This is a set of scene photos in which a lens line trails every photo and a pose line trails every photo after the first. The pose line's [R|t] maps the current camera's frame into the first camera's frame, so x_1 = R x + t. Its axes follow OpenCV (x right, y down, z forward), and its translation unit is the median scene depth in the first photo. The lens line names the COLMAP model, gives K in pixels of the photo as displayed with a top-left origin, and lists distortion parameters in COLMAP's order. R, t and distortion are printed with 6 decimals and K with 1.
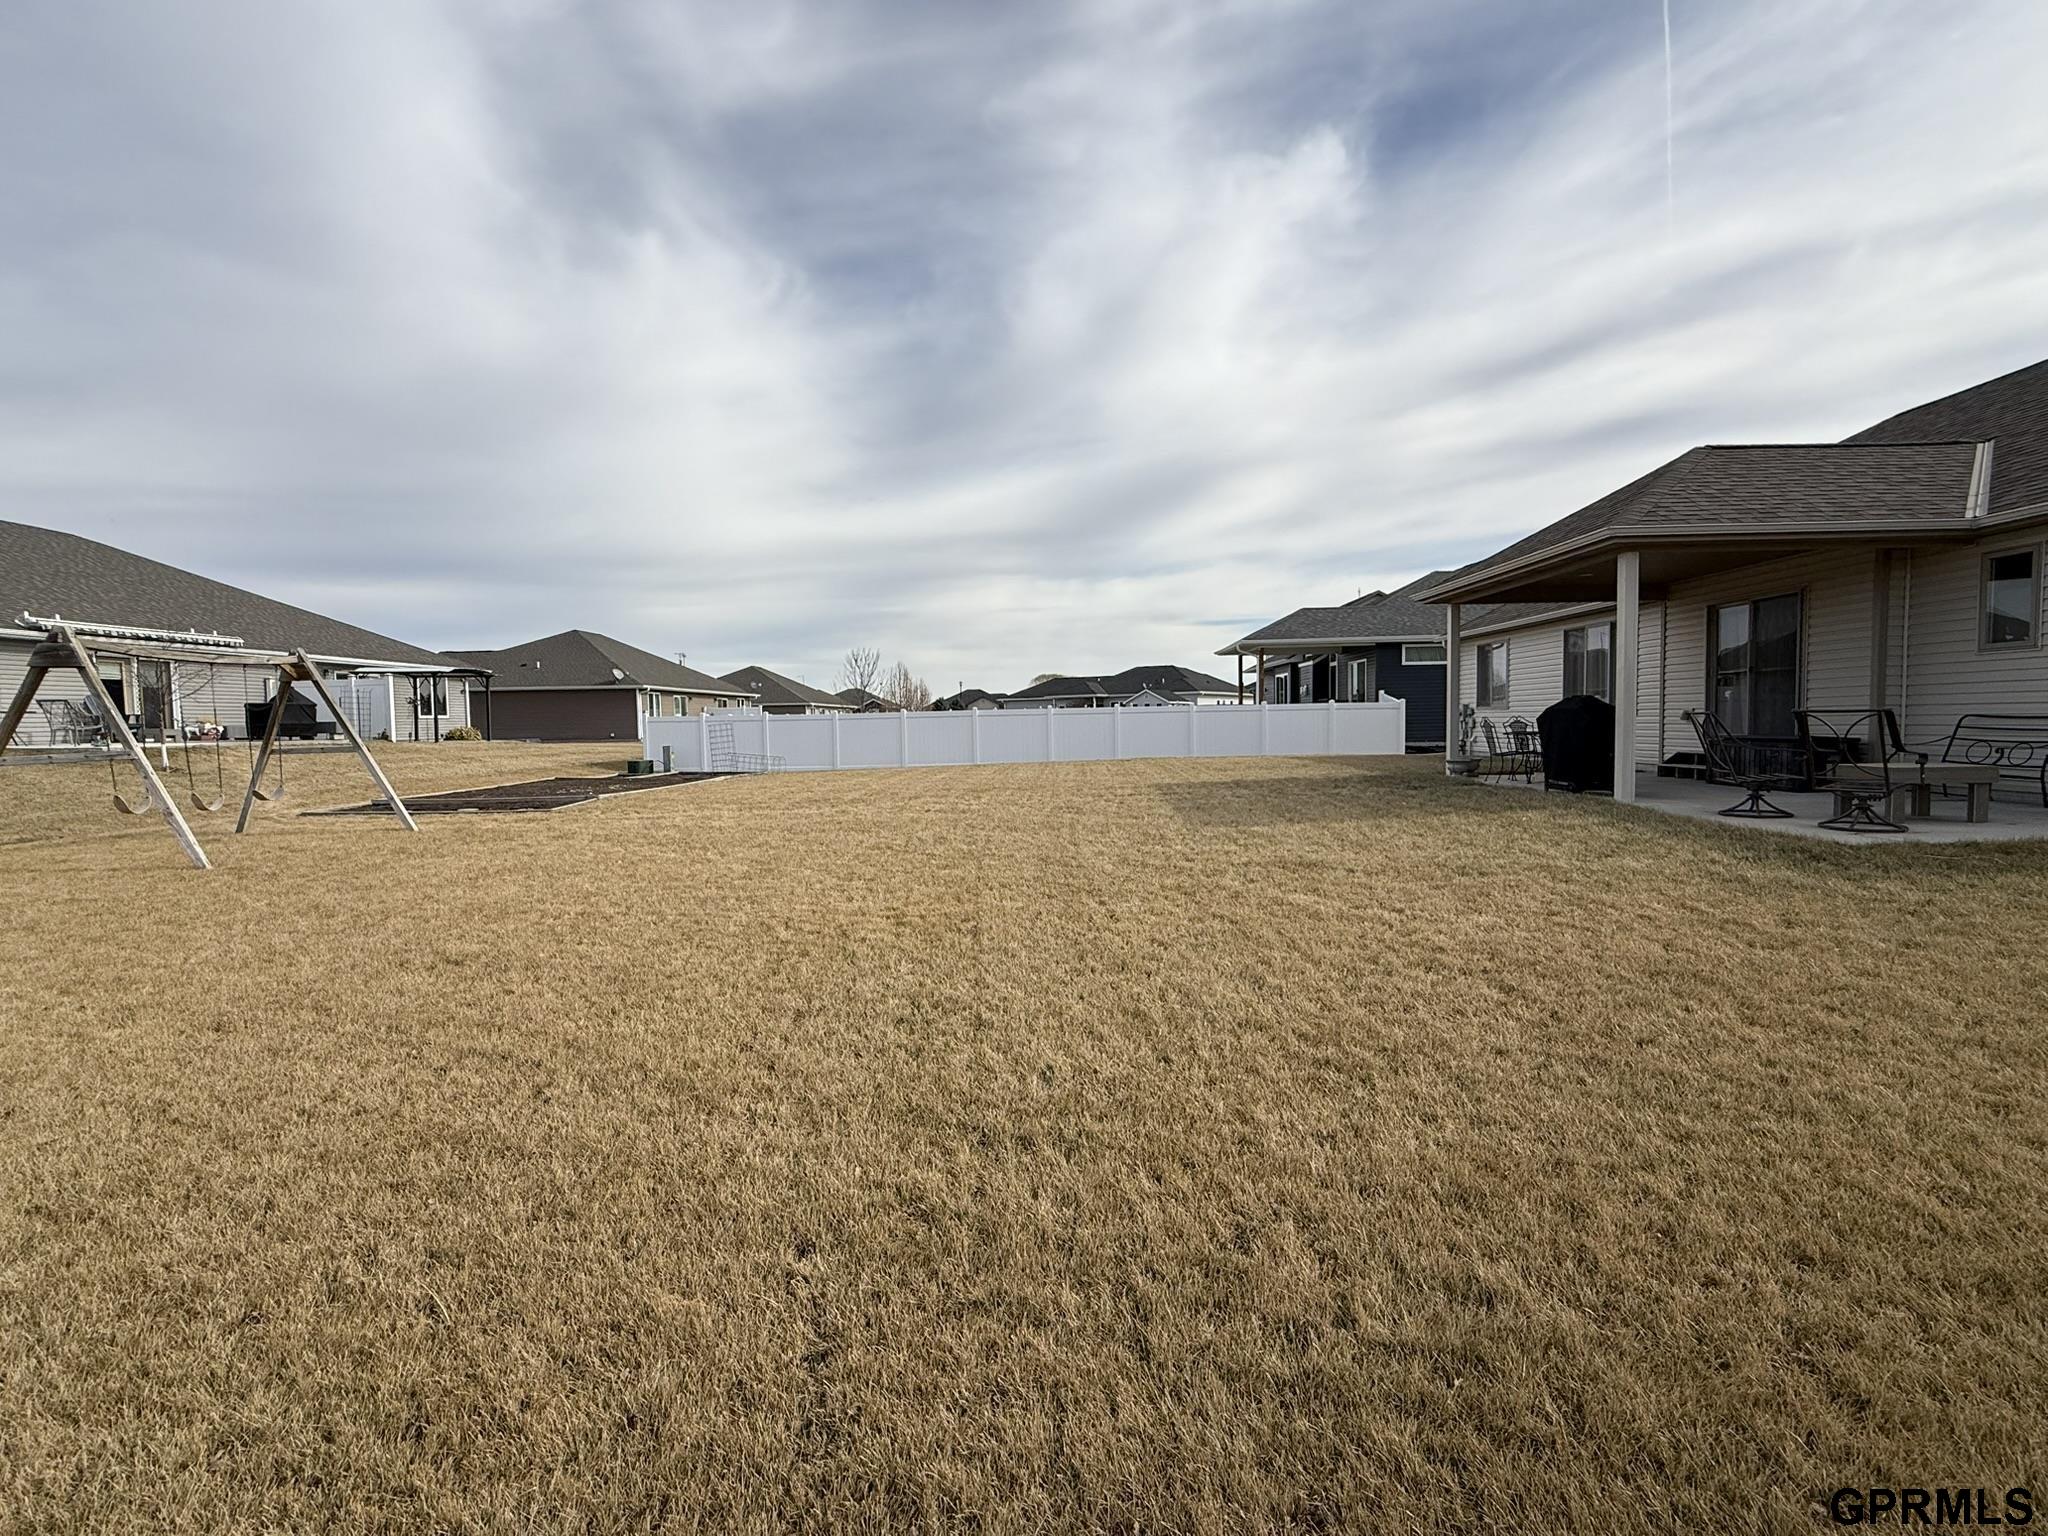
lens RADIAL K [[924.0, 0, 1018.9], [0, 924.0, 777.6], [0, 0, 1]] dist [-0.000052, 0.000028]
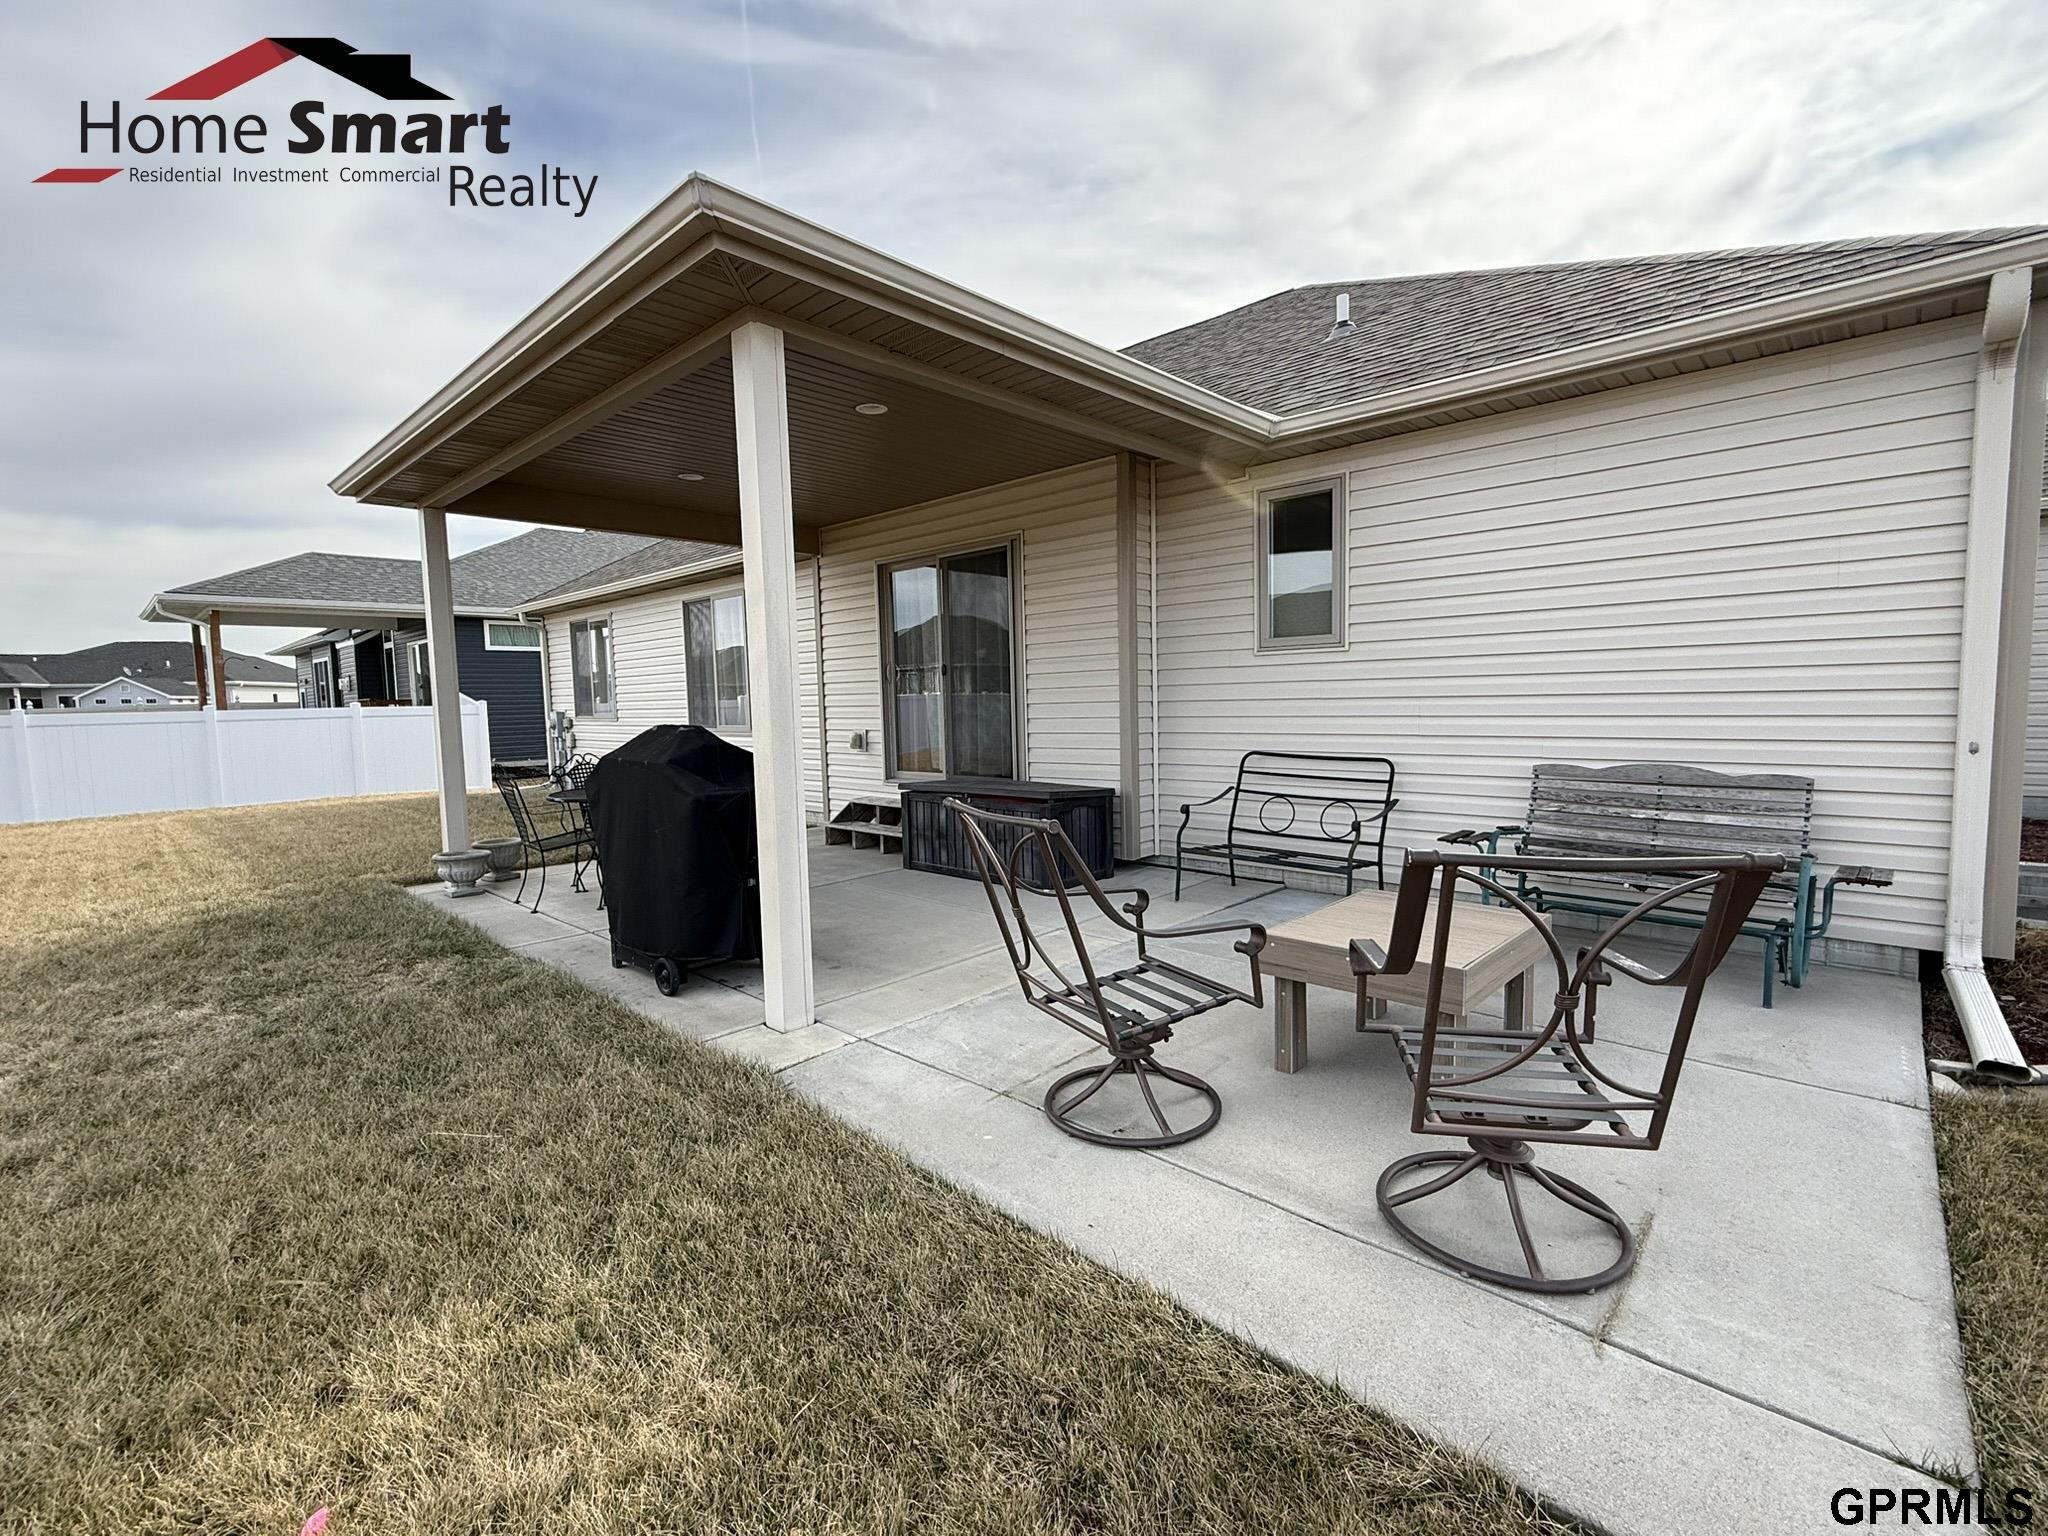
lens RADIAL K [[924.0, 0, 1028.1], [0, 924.0, 771.7], [0, 0, 1]] dist [-0.000052, 0.000028]
pose [[0.660074, -0.060153, 0.748788, 0.333954], [0.057587, 0.997907, 0.029401, -0.059284], [-0.748990, 0.023714, 0.662157, 0.508954]]
